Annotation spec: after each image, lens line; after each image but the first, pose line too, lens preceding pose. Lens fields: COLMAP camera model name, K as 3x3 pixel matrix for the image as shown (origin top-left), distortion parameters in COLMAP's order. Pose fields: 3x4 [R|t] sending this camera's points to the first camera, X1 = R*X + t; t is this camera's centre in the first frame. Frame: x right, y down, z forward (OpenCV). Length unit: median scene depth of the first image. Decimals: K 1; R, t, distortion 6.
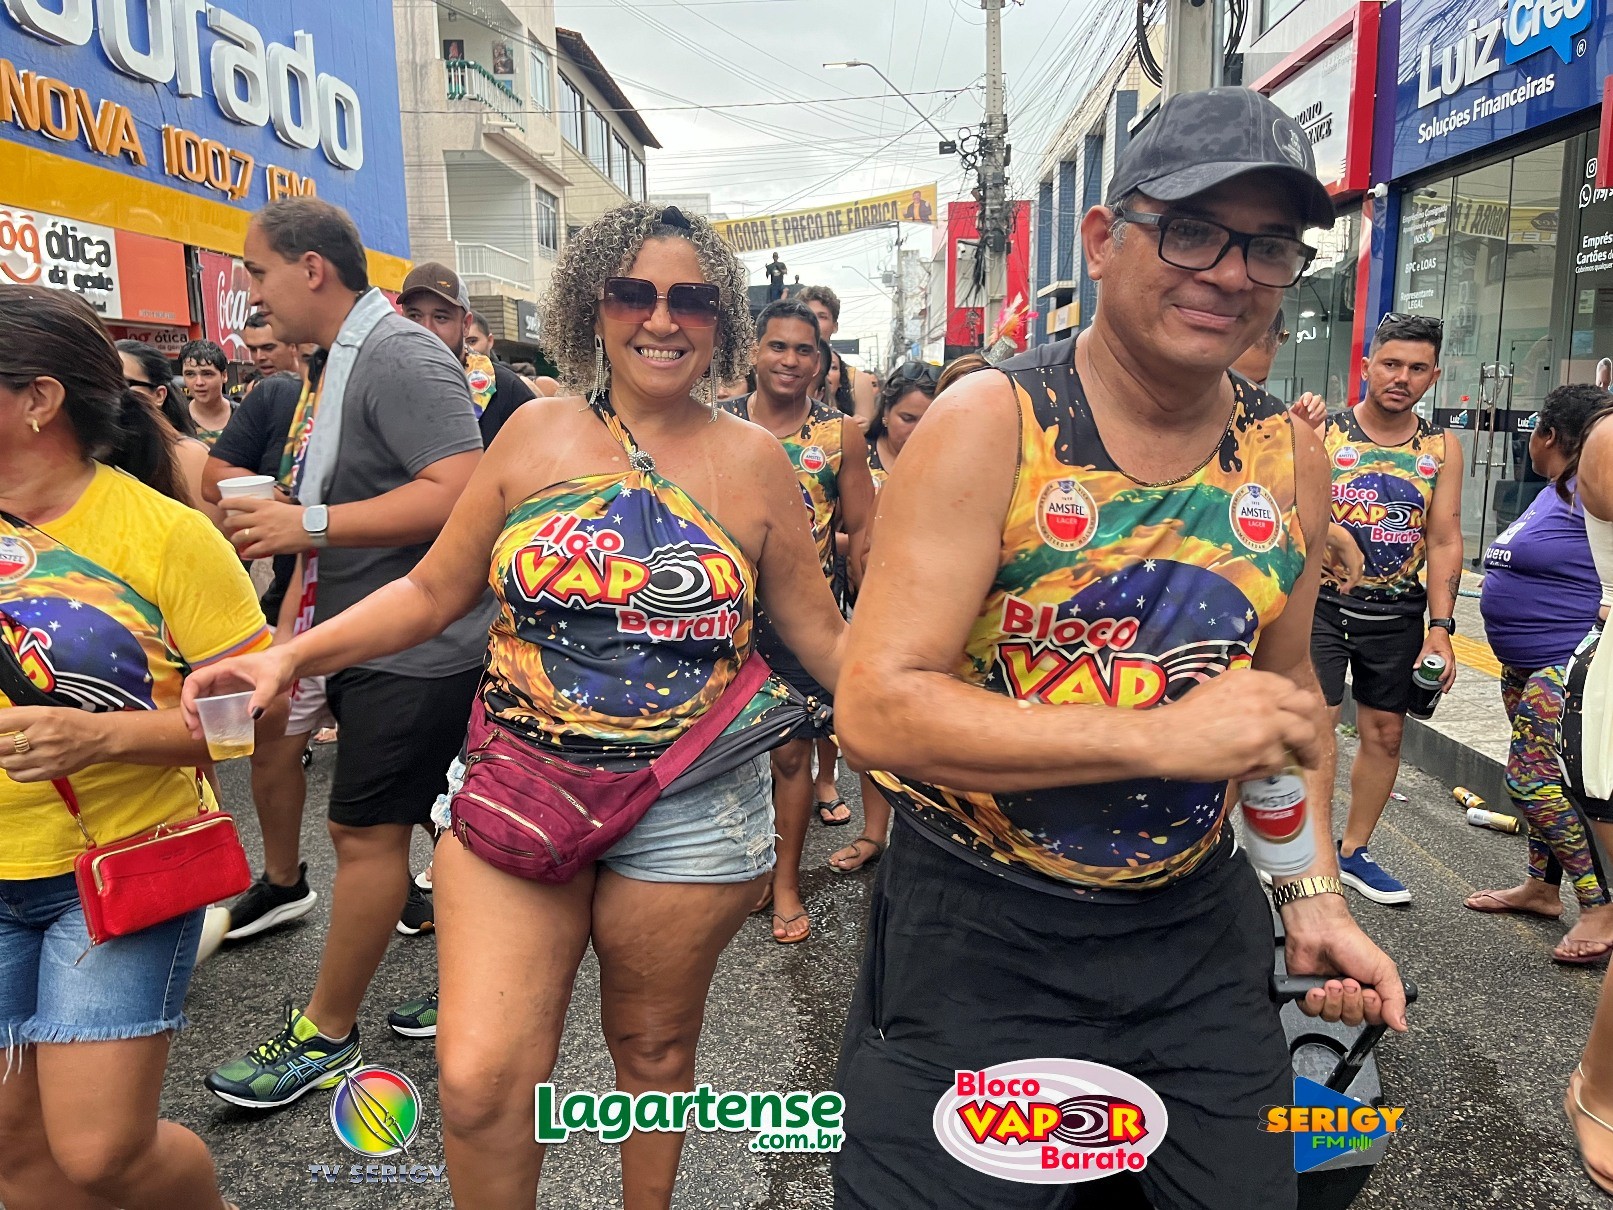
lens RADIAL K [[1243.1, 0, 847.8], [0, 1243.1, 621.8], [0, 0, 1]] dist [0.007671, -0.075523]
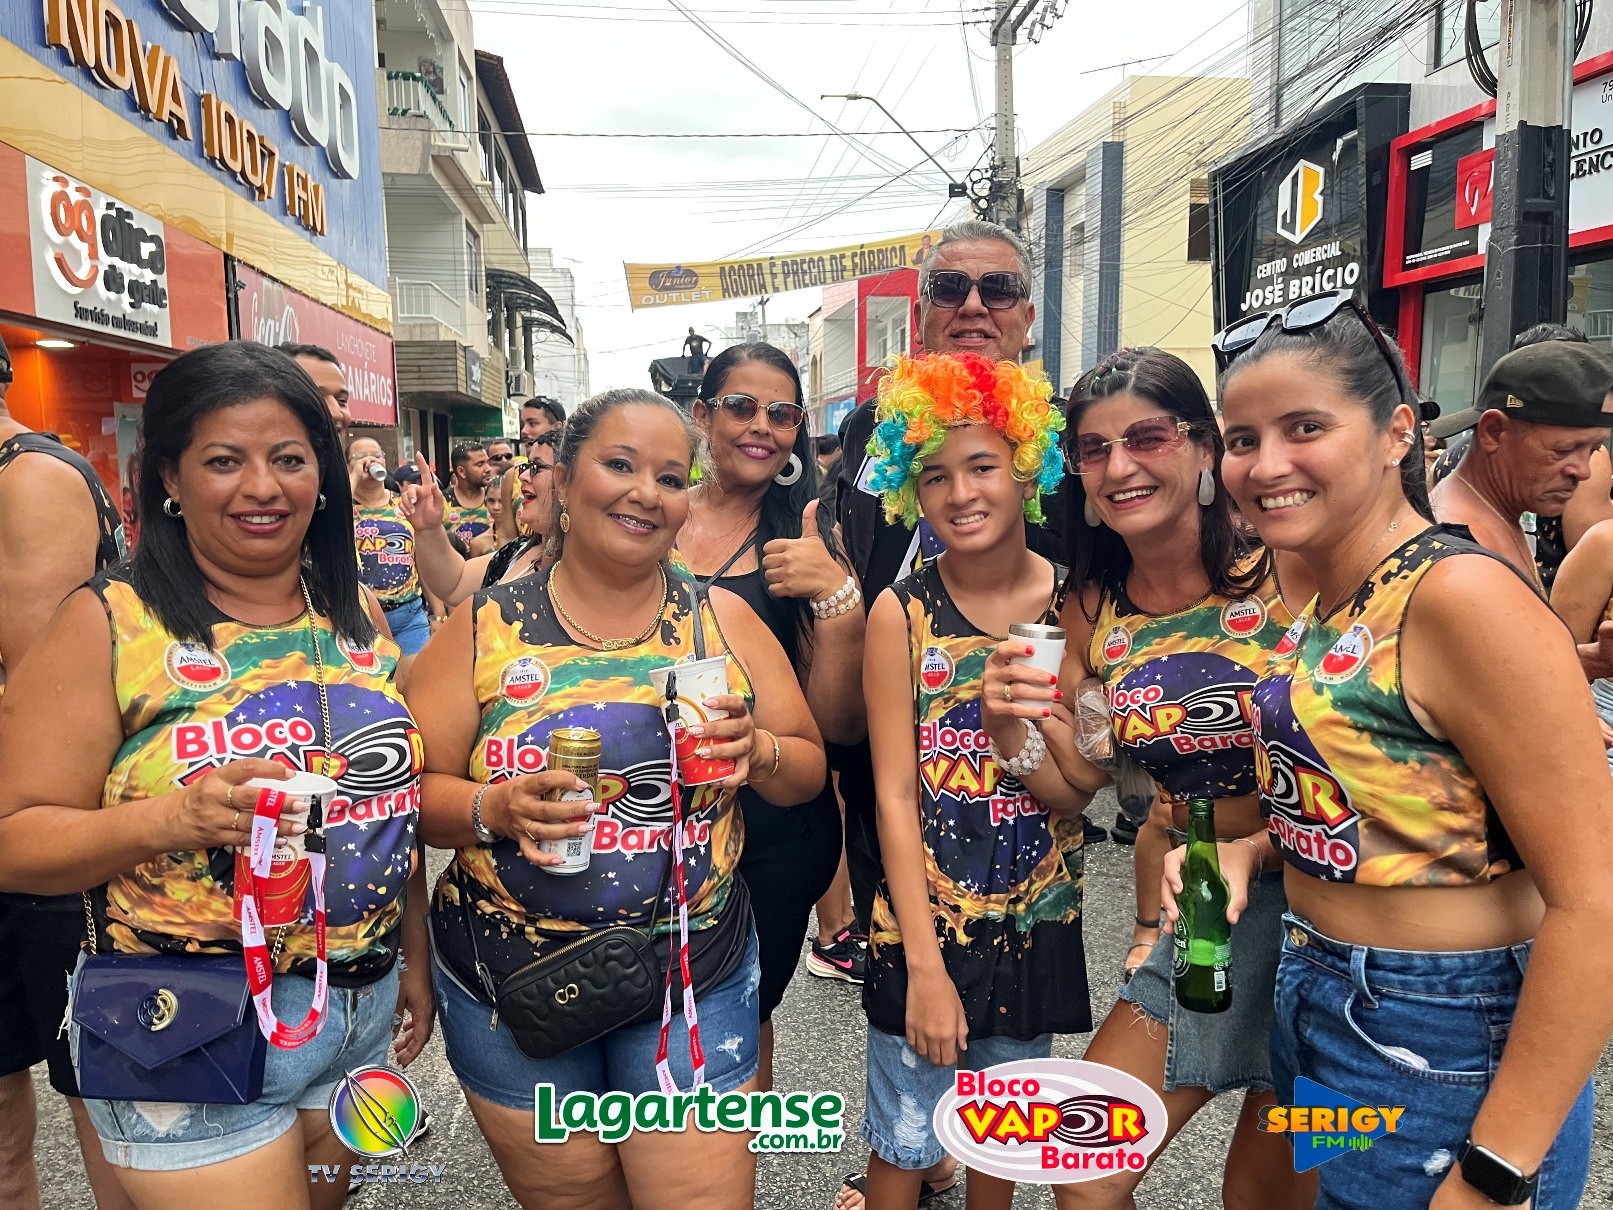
lens RADIAL K [[1243.1, 0, 847.8], [0, 1243.1, 621.8], [0, 0, 1]] dist [0.007671, -0.075523]
pose [[0.985748, -0.021840, 0.166806, -0.161350], [0.029782, 0.998531, -0.045263, -0.020782], [-0.165572, 0.049586, 0.984950, 0.116154]]
